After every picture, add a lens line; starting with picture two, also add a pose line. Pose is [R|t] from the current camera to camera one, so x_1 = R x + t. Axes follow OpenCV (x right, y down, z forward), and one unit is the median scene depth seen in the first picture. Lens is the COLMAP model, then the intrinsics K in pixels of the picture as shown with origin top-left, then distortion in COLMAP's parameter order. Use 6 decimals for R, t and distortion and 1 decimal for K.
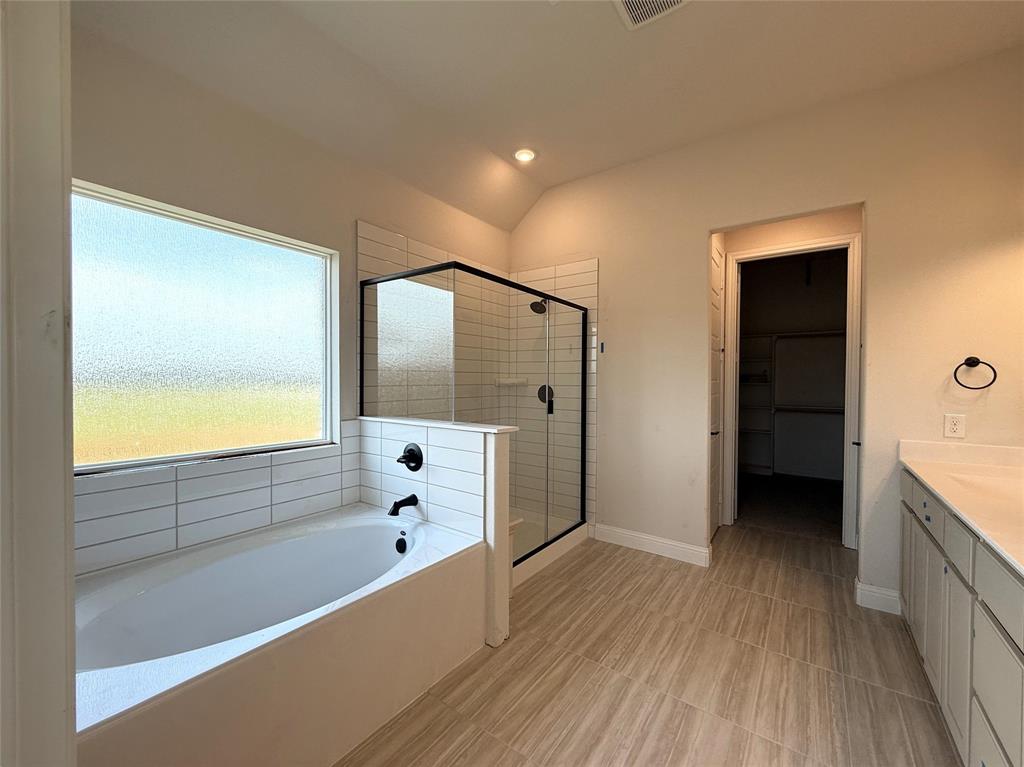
lens RADIAL K [[415.4, 0, 512.7], [0, 415.4, 384.3], [0, 0, 1]] dist [-0.002038, 0.000027]
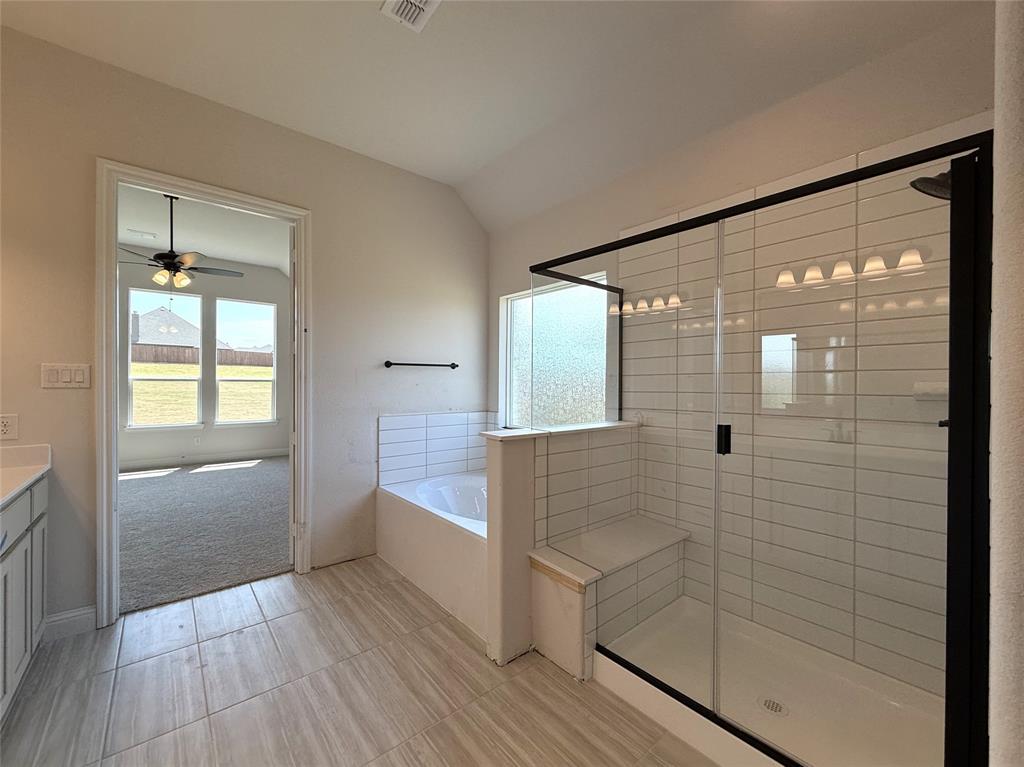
lens RADIAL K [[415.4, 0, 513.4], [0, 415.4, 385.0], [0, 0, 1]] dist [-0.002038, 0.000027]
pose [[-0.240068, -0.005499, -0.970741, 1.025107], [-0.015664, 0.999876, -0.001790, -0.009456], [0.970630, 0.014776, -0.240124, 1.455056]]
